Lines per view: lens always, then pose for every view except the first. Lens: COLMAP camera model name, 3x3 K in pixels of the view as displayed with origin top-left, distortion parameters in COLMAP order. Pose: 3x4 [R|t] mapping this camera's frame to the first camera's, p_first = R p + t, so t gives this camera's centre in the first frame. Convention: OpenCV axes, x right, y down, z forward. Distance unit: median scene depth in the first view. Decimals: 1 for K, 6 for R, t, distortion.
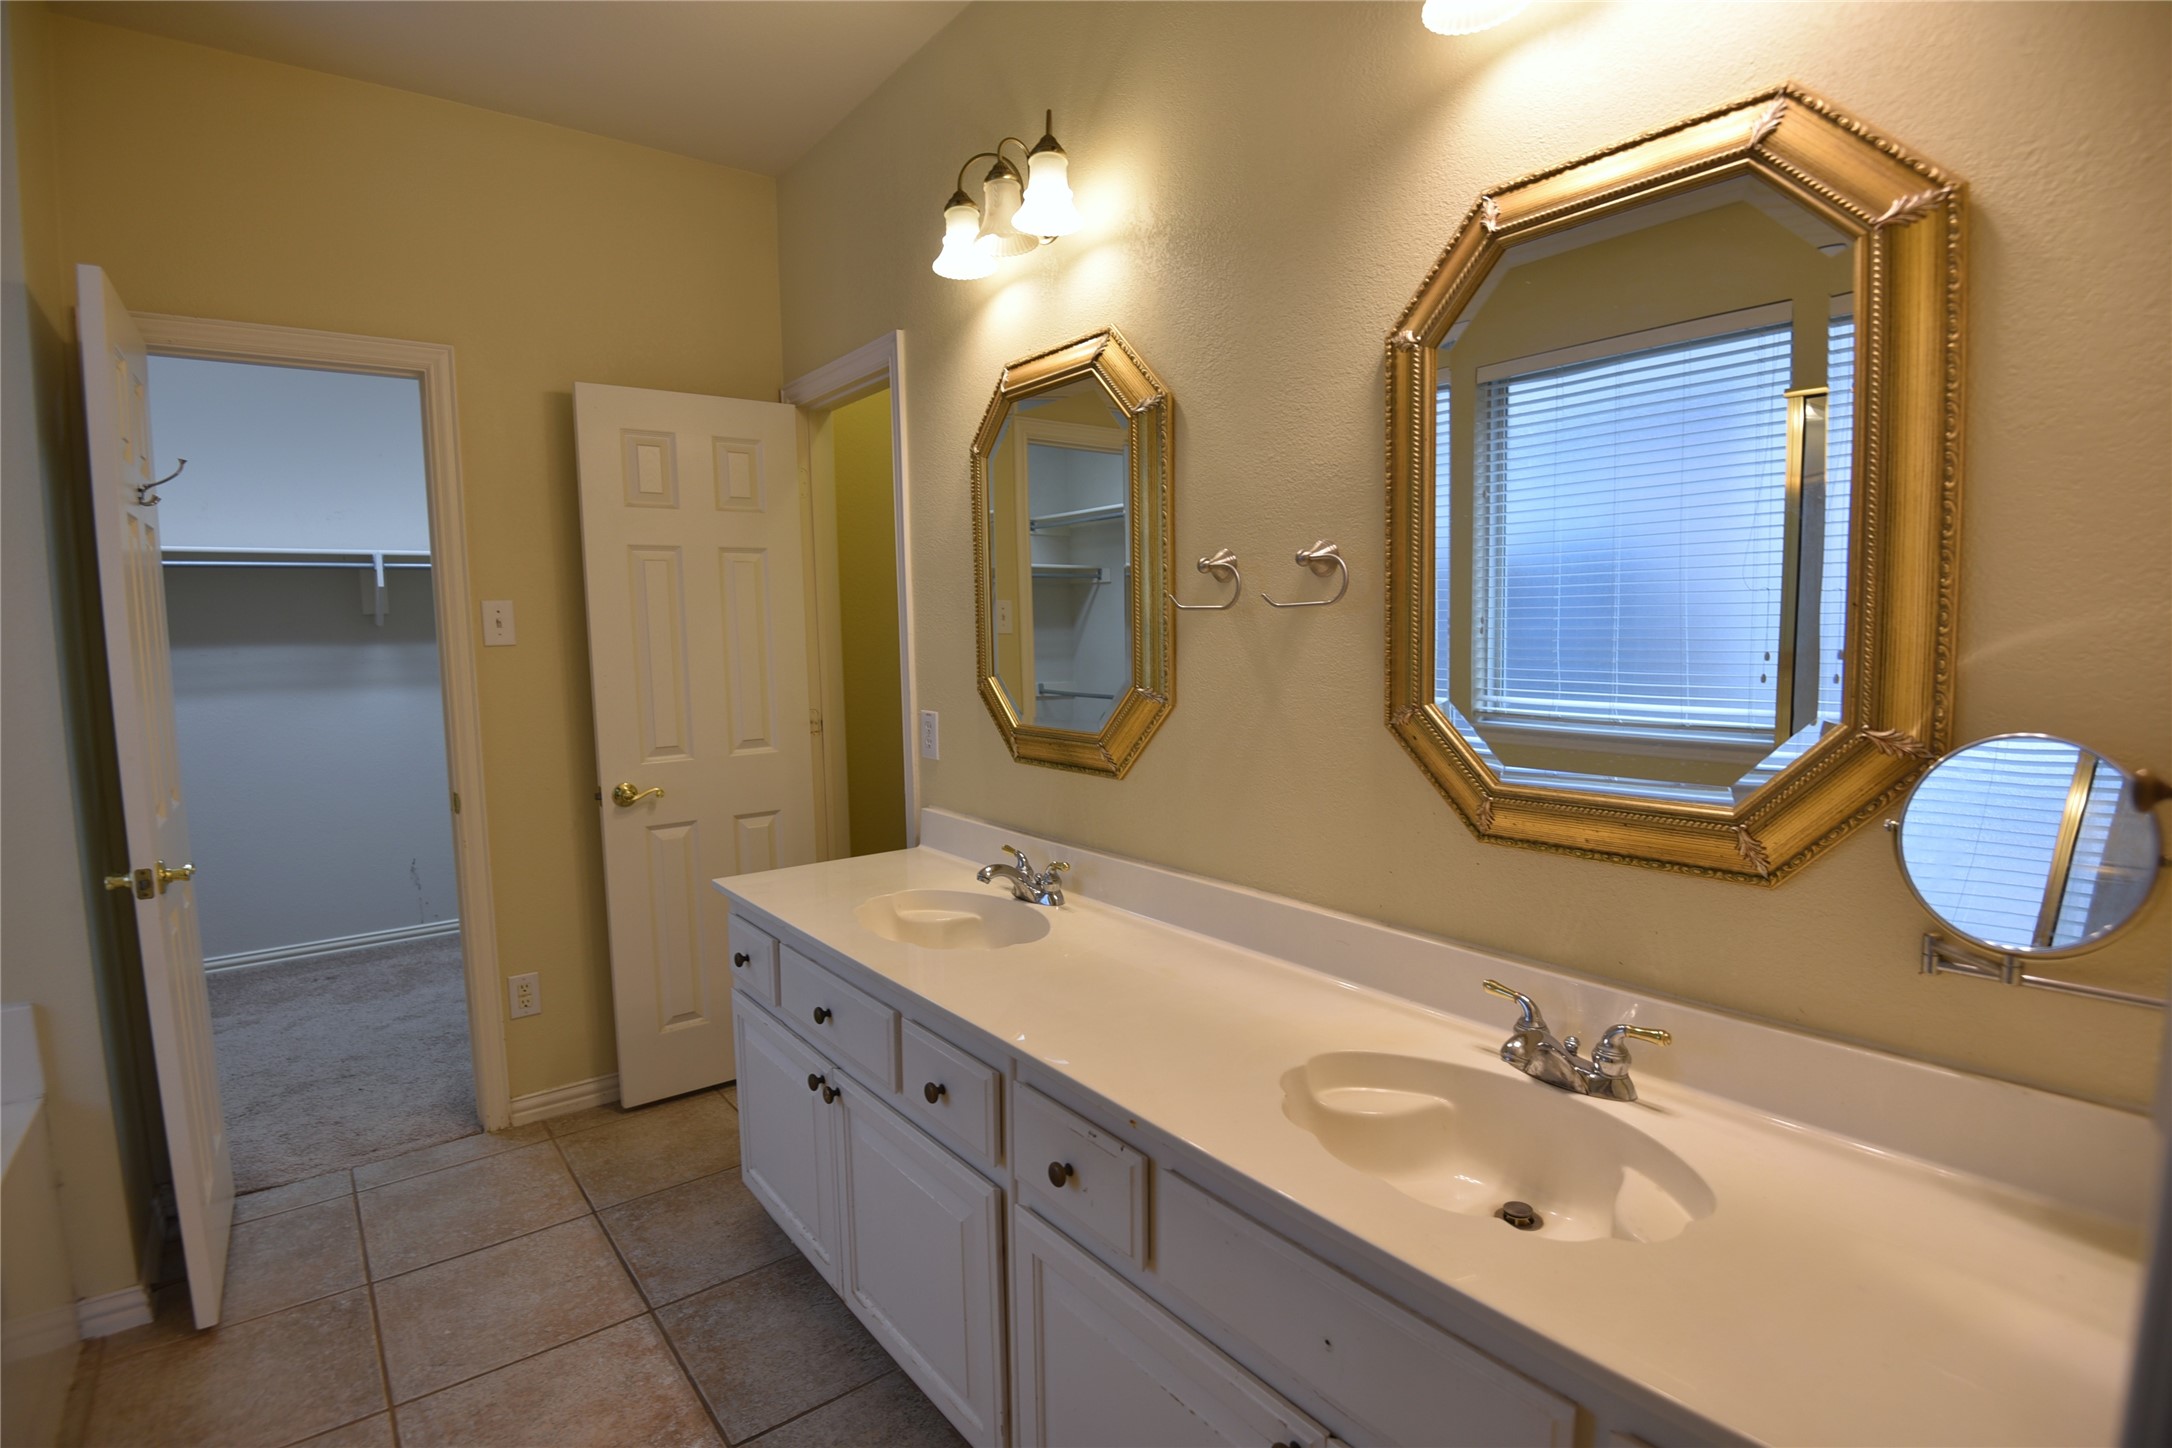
lens RADIAL K [[1034.6, 0, 1087.1], [0, 1034.6, 719.8], [0, 0, 1]] dist [-0.010713, -0.022728]
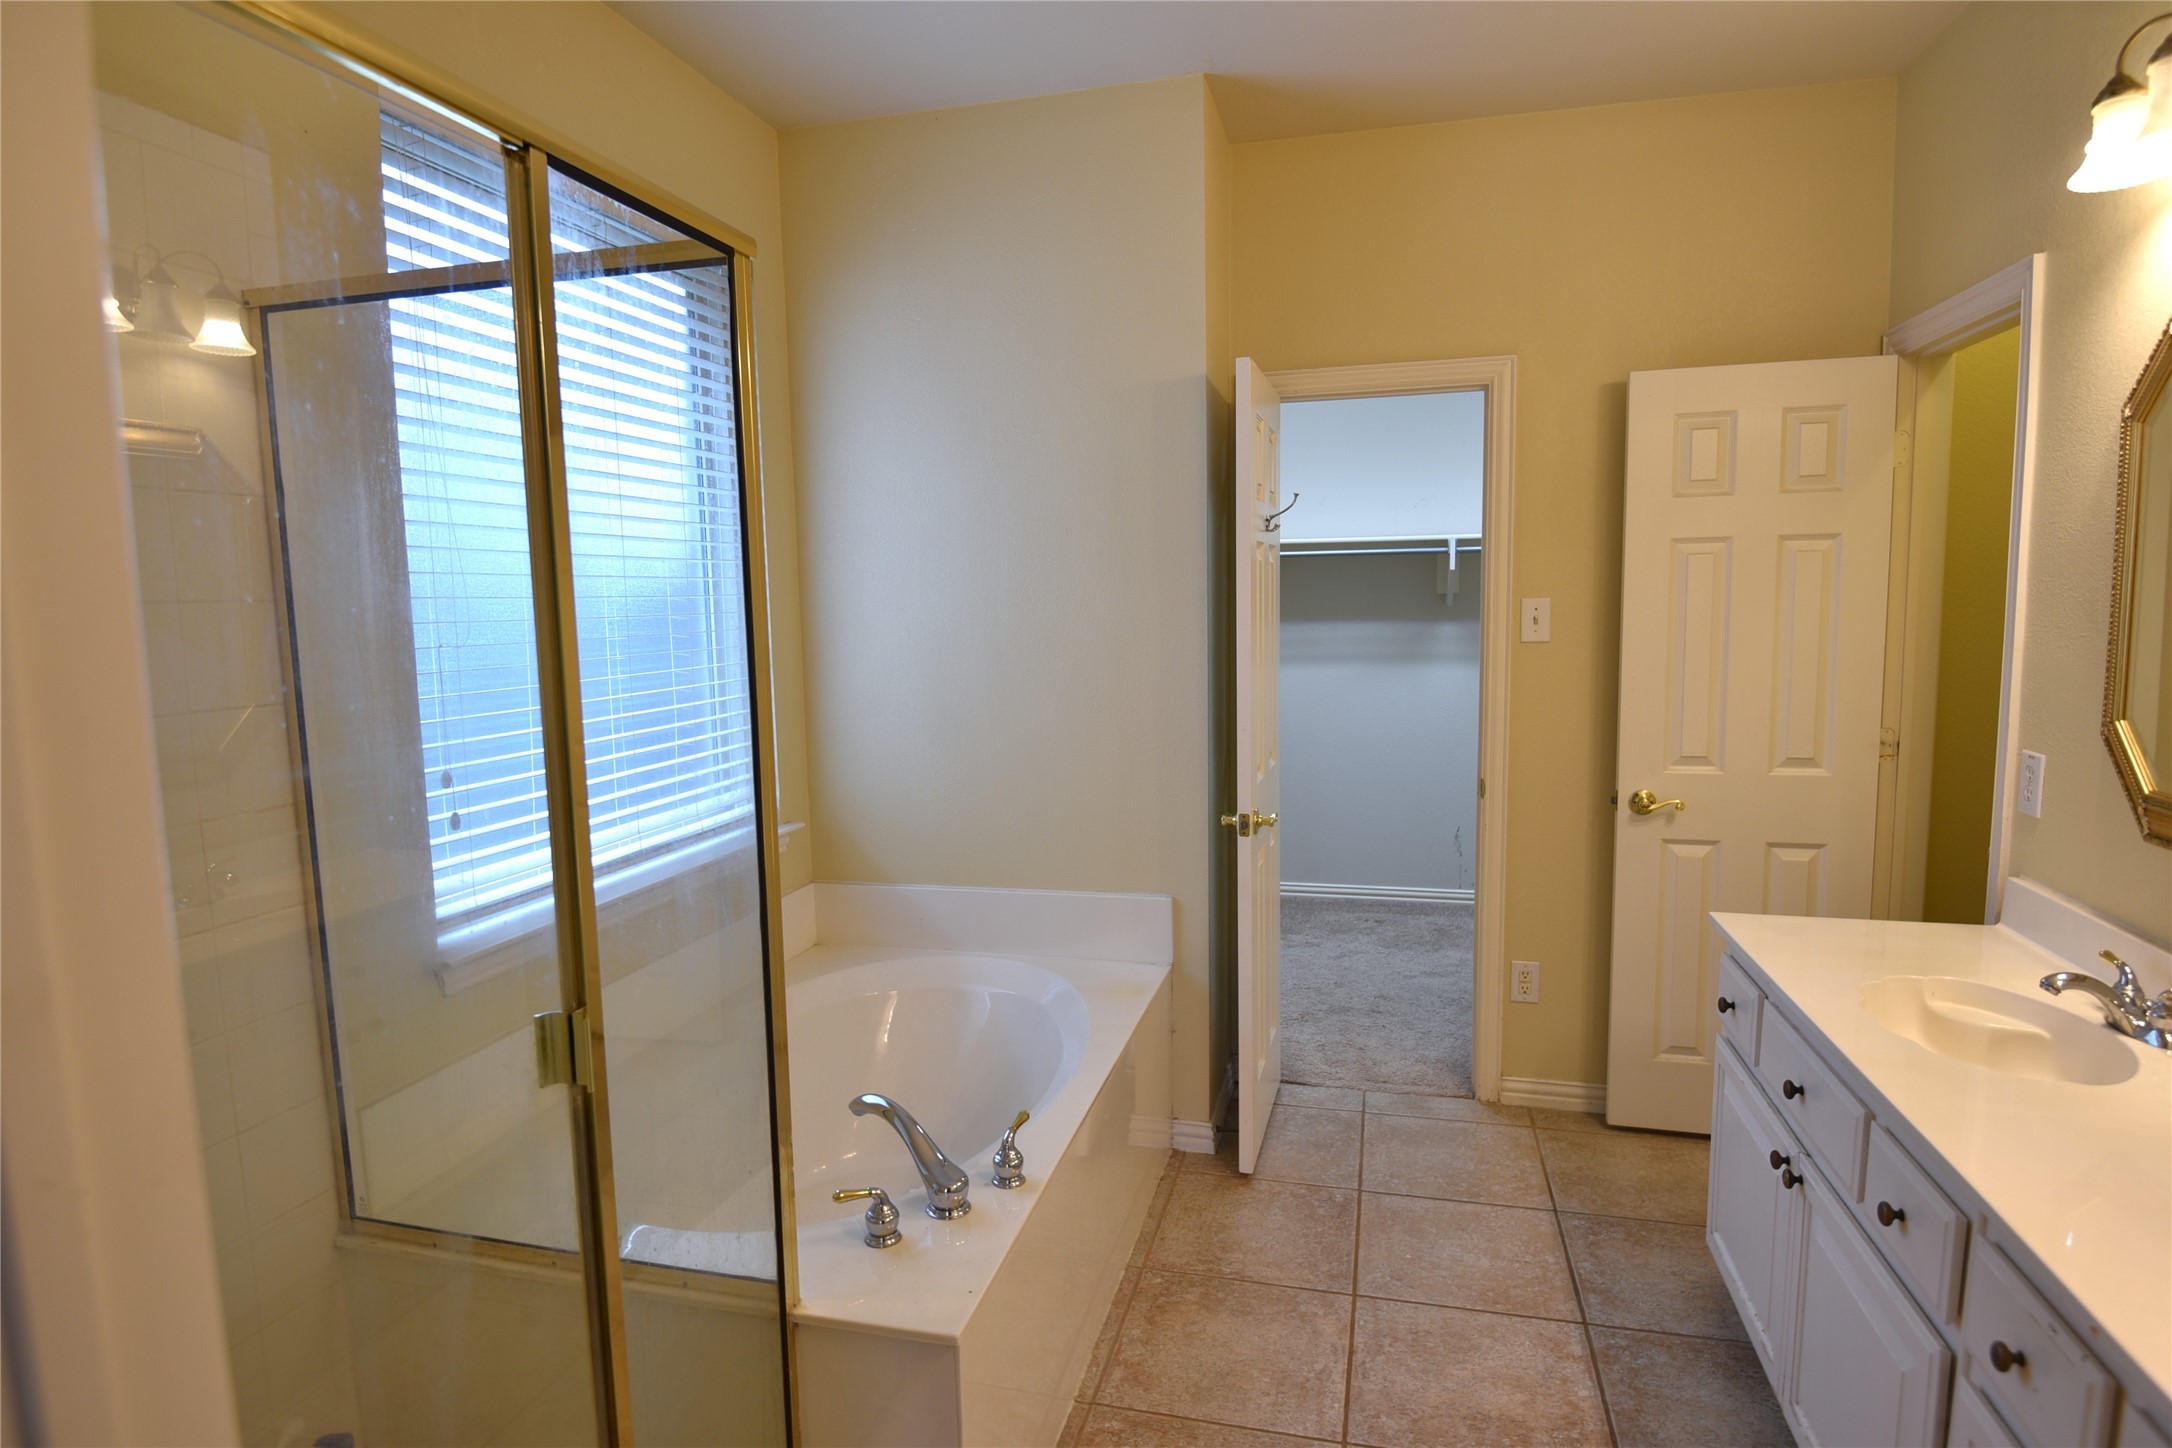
lens RADIAL K [[1180.3, 0, 1086.0], [0, 1180.3, 724.0], [0, 0, 1]] dist [-0.043239, 0.000422]
pose [[0.607859, 0.096494, -0.788160, 0.090659], [-0.074282, 0.995146, 0.064546, -0.034082], [0.790563, 0.019311, 0.612077, -0.071998]]
